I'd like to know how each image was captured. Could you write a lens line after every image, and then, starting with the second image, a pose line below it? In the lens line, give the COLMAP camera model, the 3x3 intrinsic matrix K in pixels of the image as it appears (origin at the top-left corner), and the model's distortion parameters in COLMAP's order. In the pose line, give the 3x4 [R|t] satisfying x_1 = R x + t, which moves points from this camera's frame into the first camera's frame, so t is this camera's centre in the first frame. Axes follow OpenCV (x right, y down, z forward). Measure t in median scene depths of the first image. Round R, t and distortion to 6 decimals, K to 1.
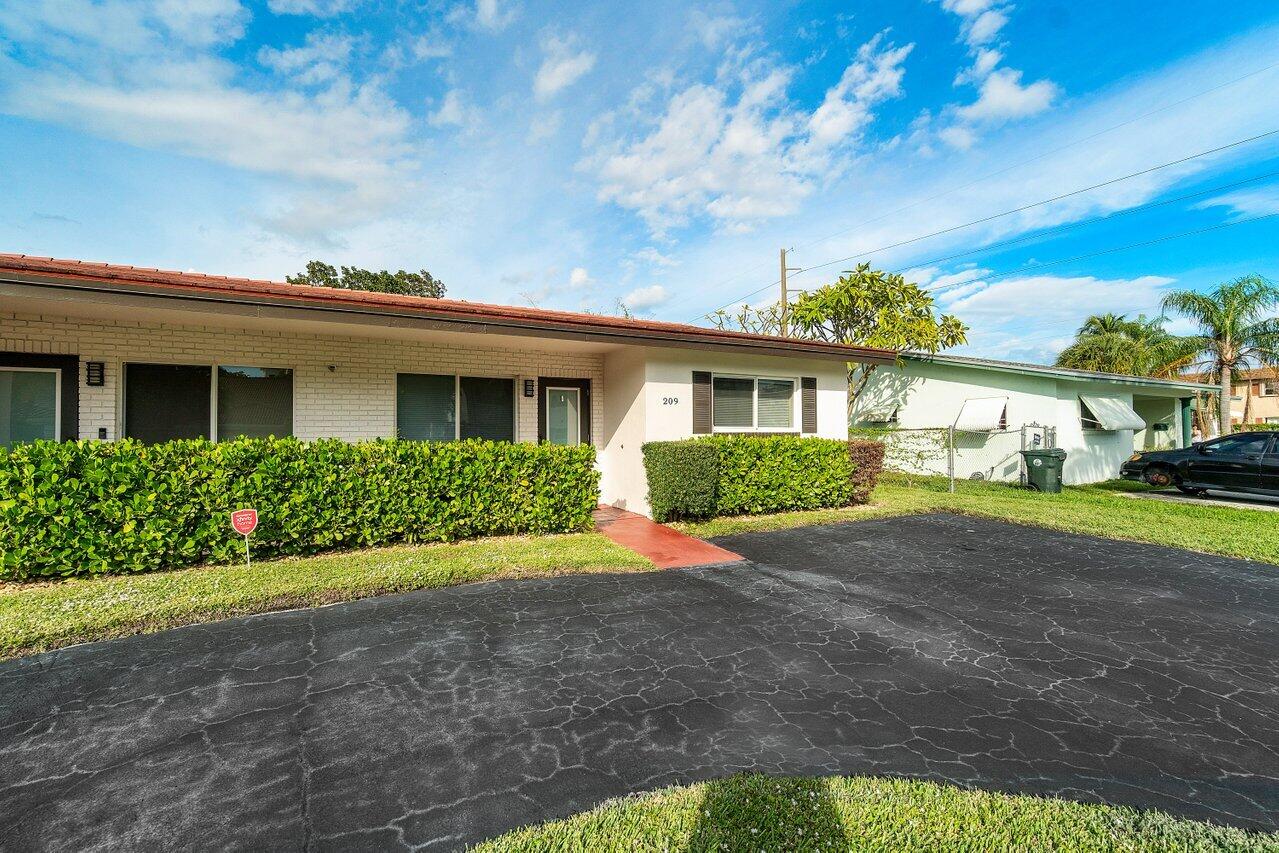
lens RADIAL K [[562.2, 0, 639.5], [0, 562.2, 426.5], [0, 0, 1]] dist [-0.002869, -0.000190]
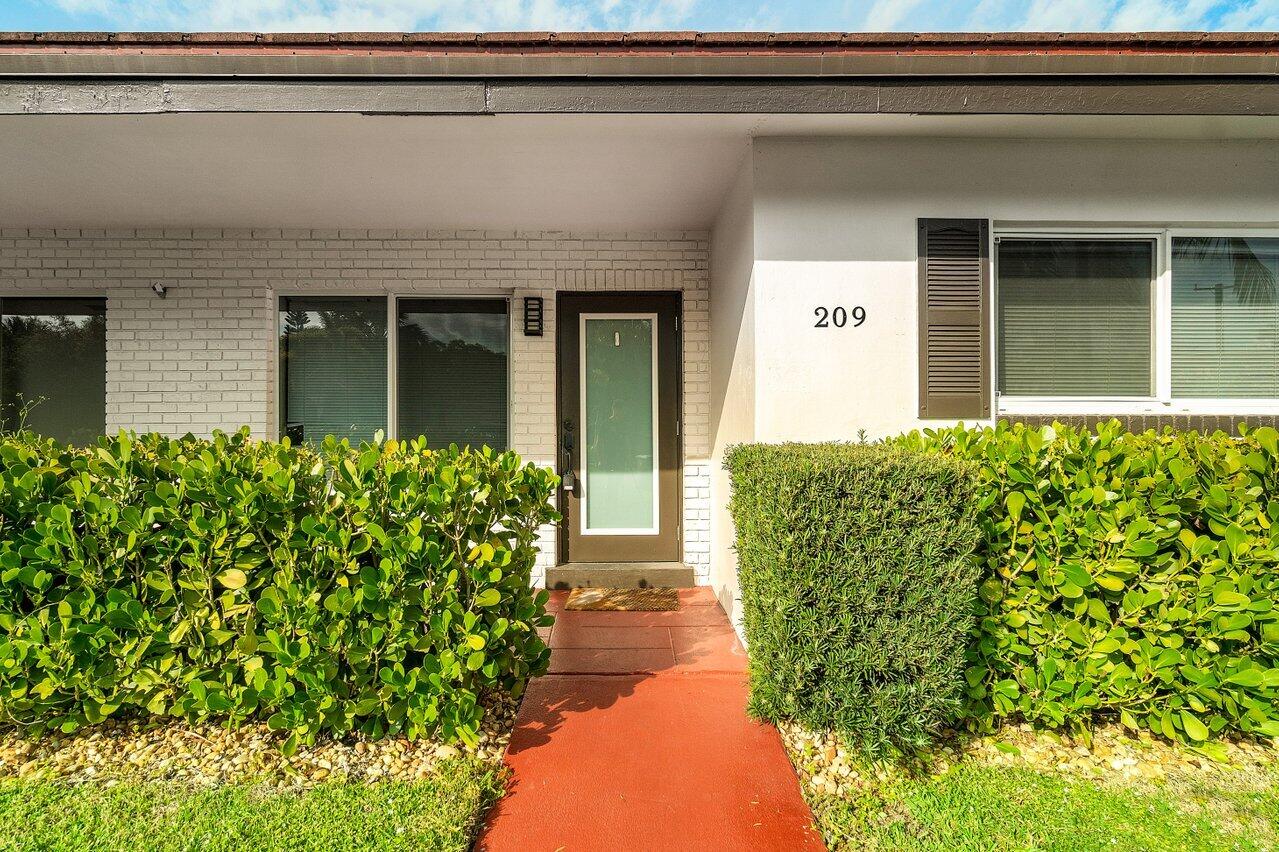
lens RADIAL K [[718.8, 0, 596.7], [0, 718.8, 417.0], [0, 0, 1]] dist [-0.001935, 0.000167]
pose [[0.906840, 0.002196, -0.421470, 0.101165], [0.001441, 0.999964, 0.008311, 0.008028], [0.421473, -0.008144, 0.906804, 0.562297]]
